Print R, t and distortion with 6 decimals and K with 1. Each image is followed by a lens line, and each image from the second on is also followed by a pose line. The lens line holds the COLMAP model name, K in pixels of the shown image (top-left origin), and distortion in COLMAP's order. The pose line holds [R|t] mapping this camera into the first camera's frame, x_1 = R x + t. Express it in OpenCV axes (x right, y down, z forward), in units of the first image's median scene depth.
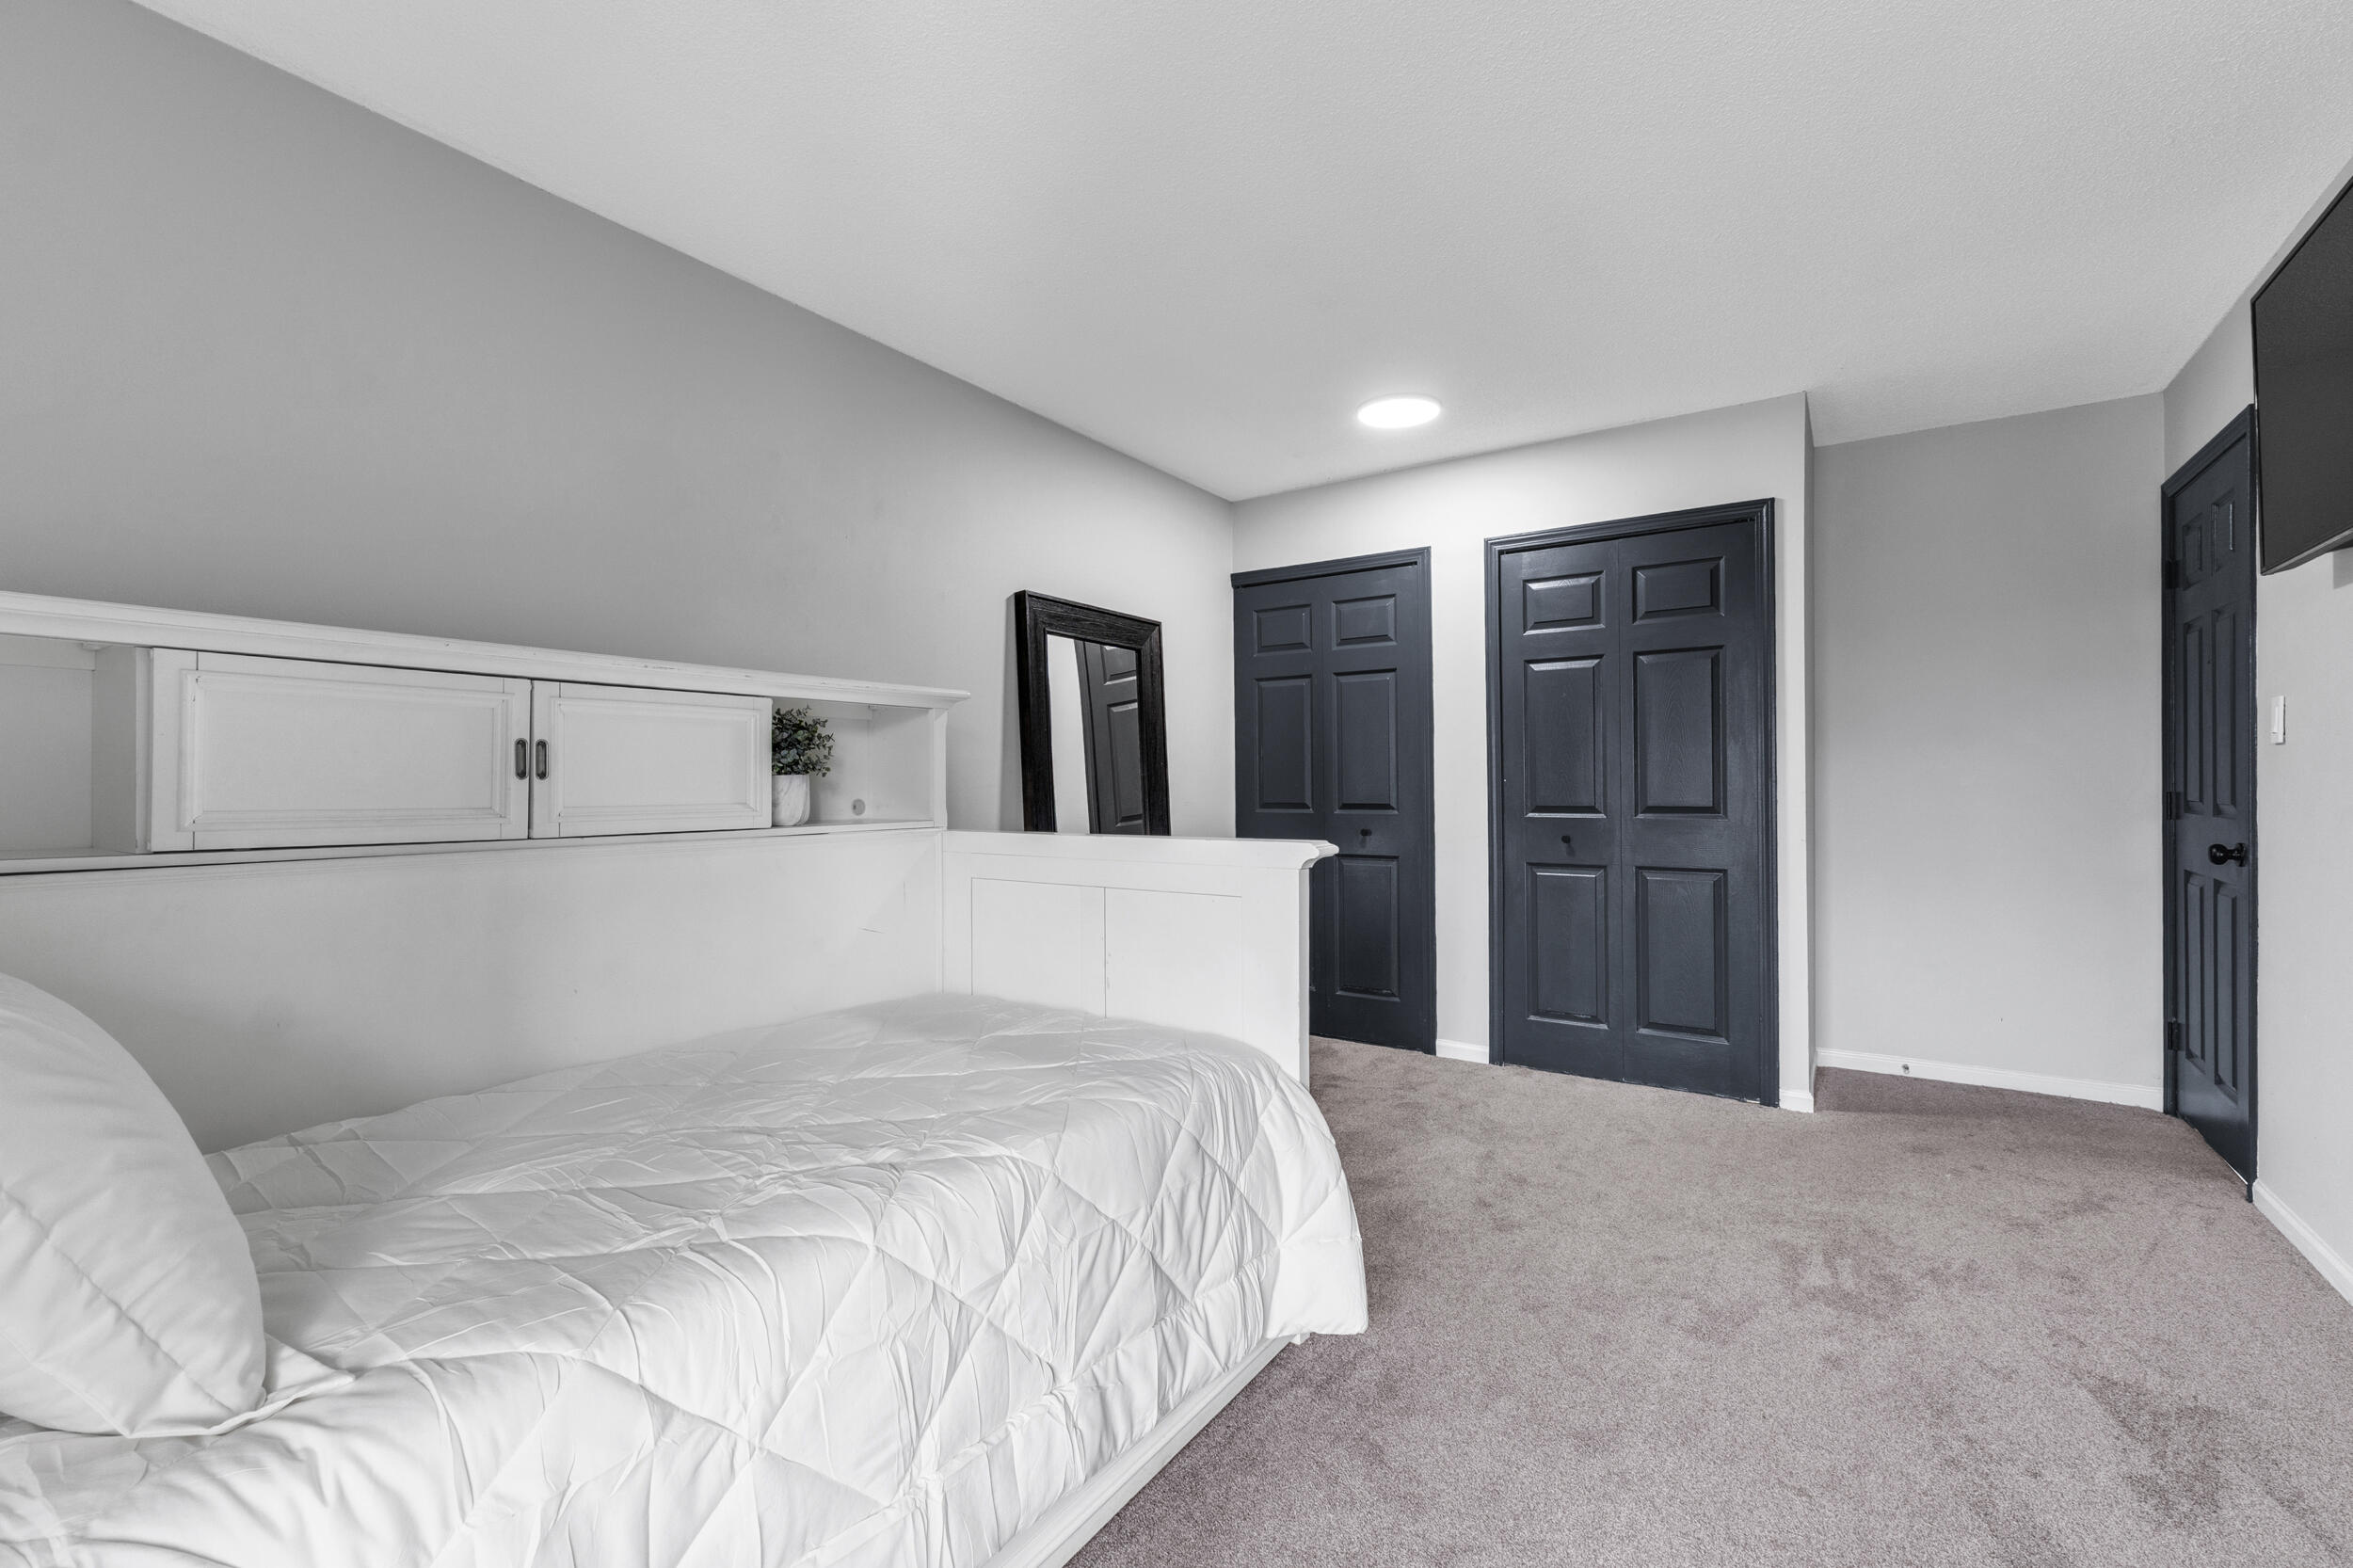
lens RADIAL K [[1012.0, 0, 1176.5], [0, 1012.0, 784.0], [0, 0, 1]] dist [-0.000246, 0.000010]
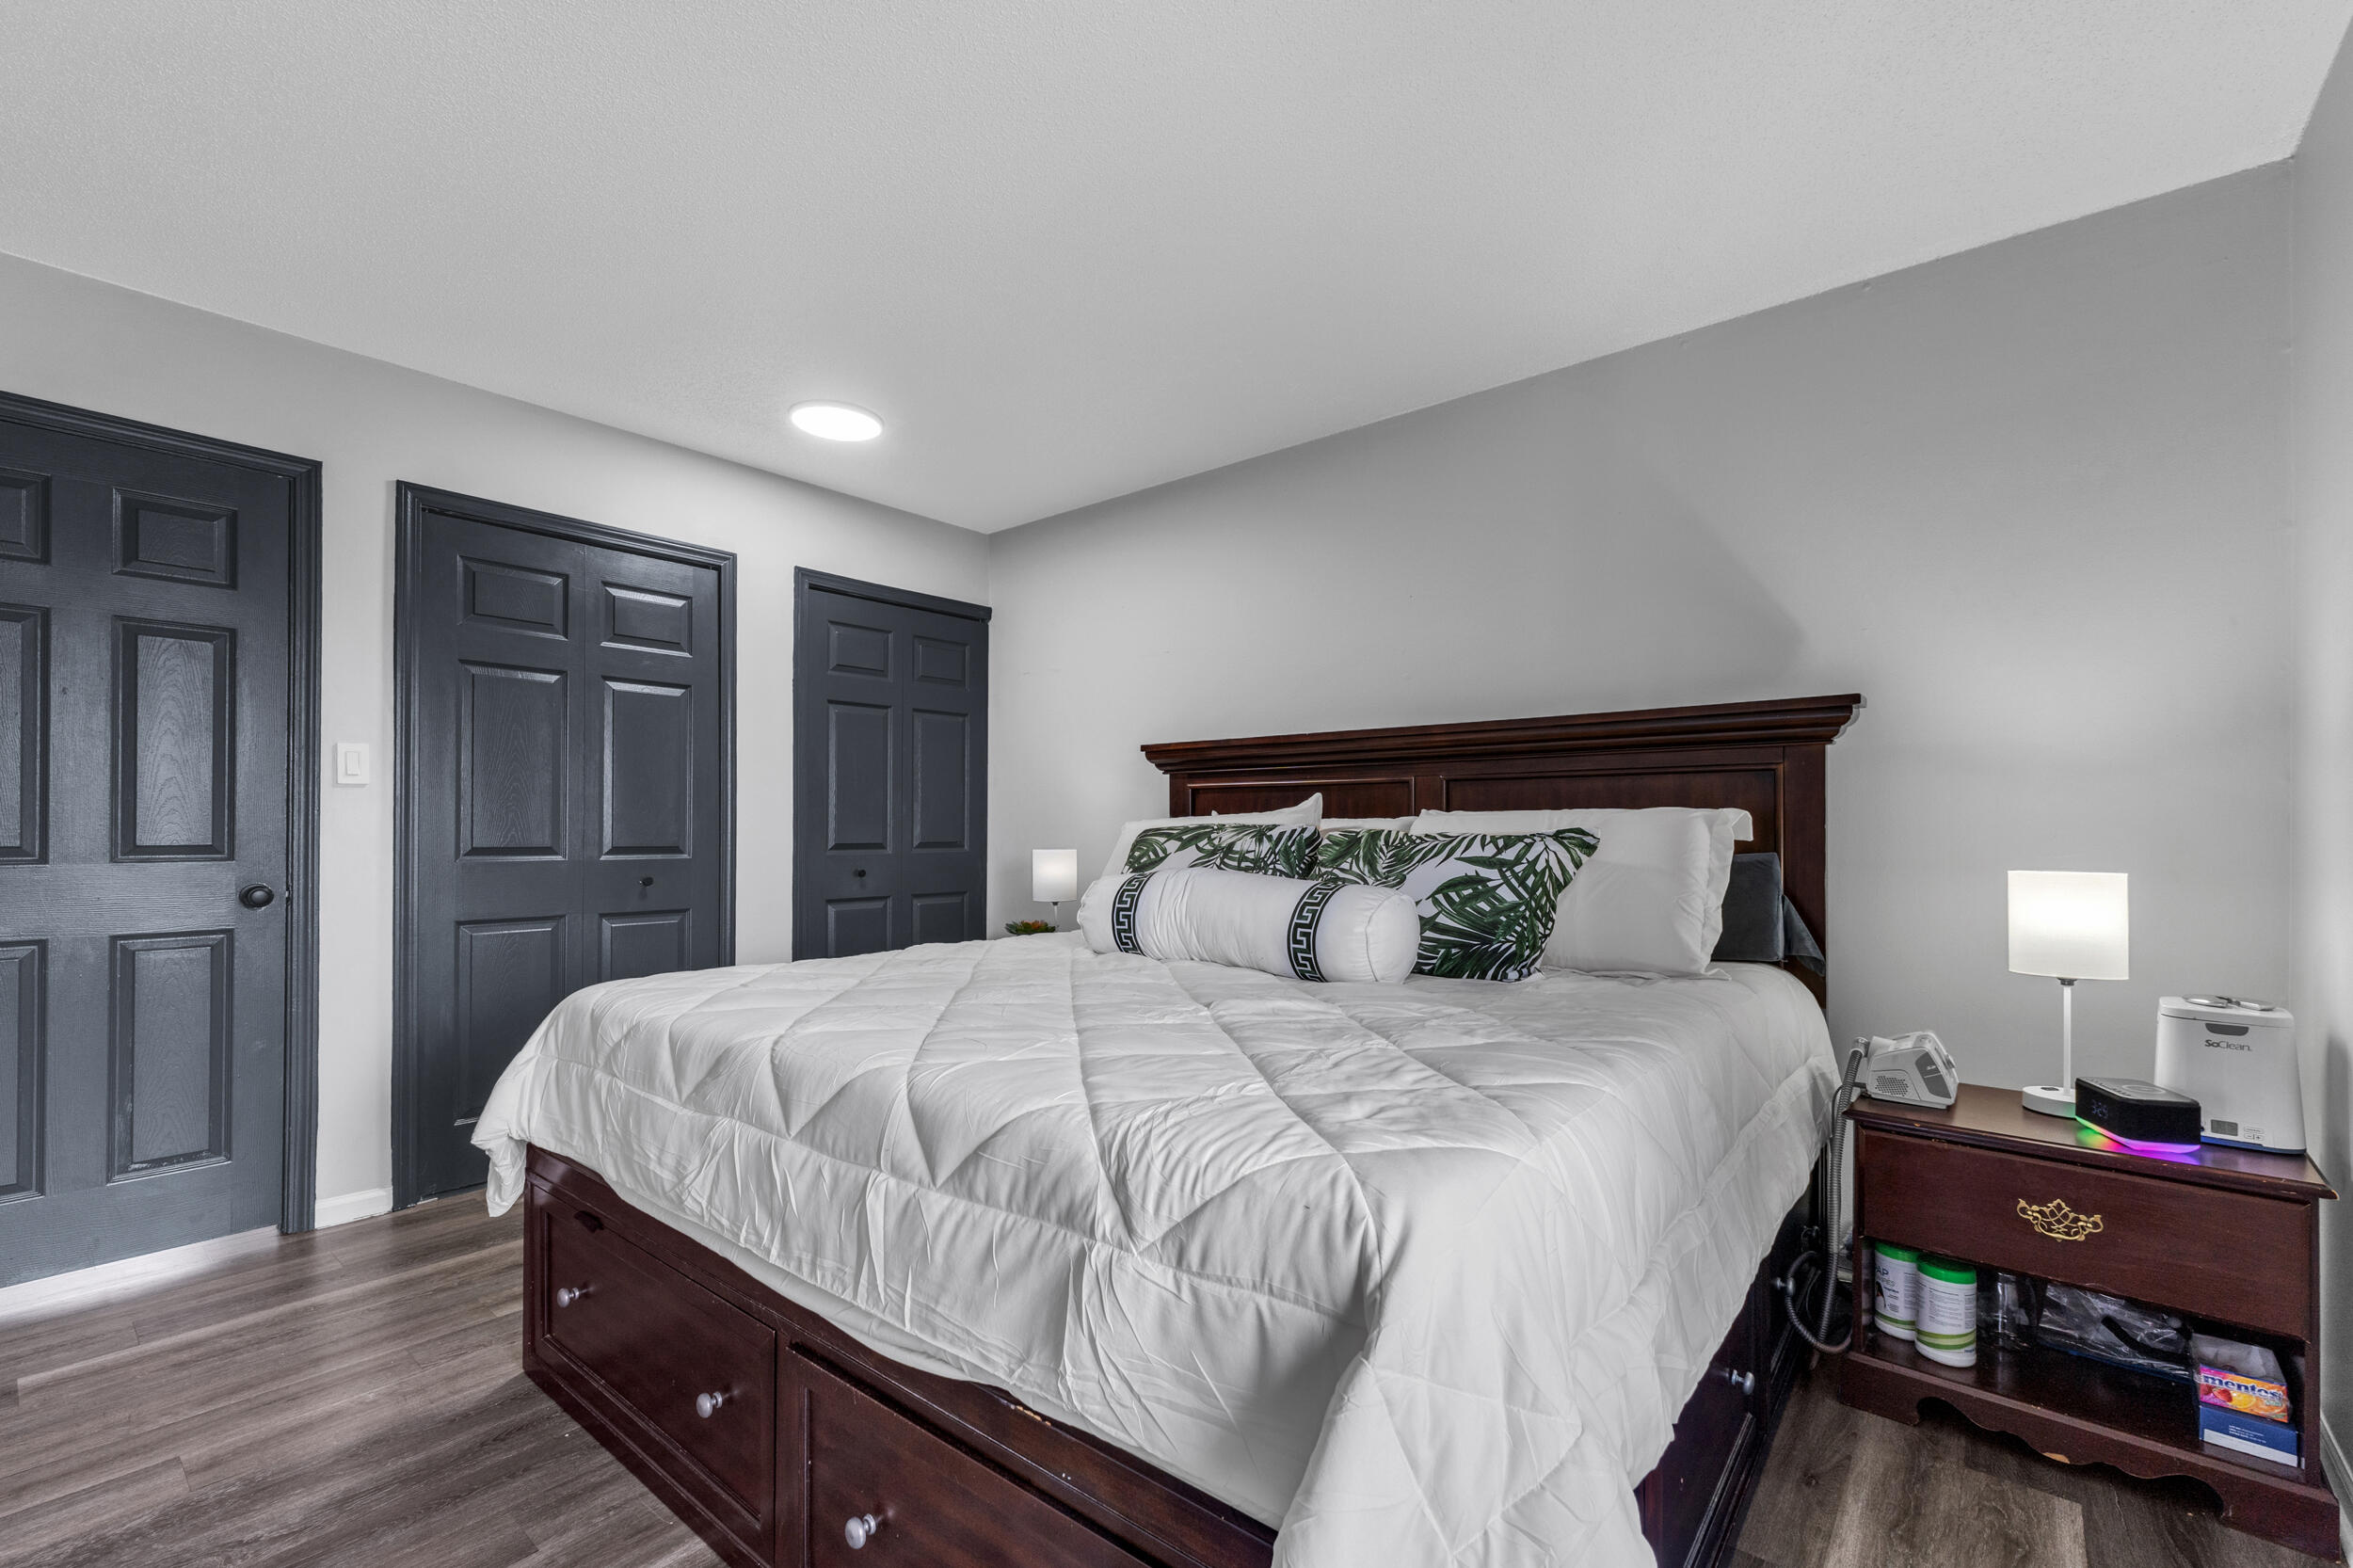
lens RADIAL K [[1012.0, 0, 1176.5], [0, 1012.0, 784.0], [0, 0, 1]] dist [-0.000246, 0.000010]
pose [[0.104633, 0.041487, 0.993645, -0.583503], [-0.000347, 0.999131, -0.041680, 0.004491], [-0.994511, 0.004016, 0.104556, 0.524304]]
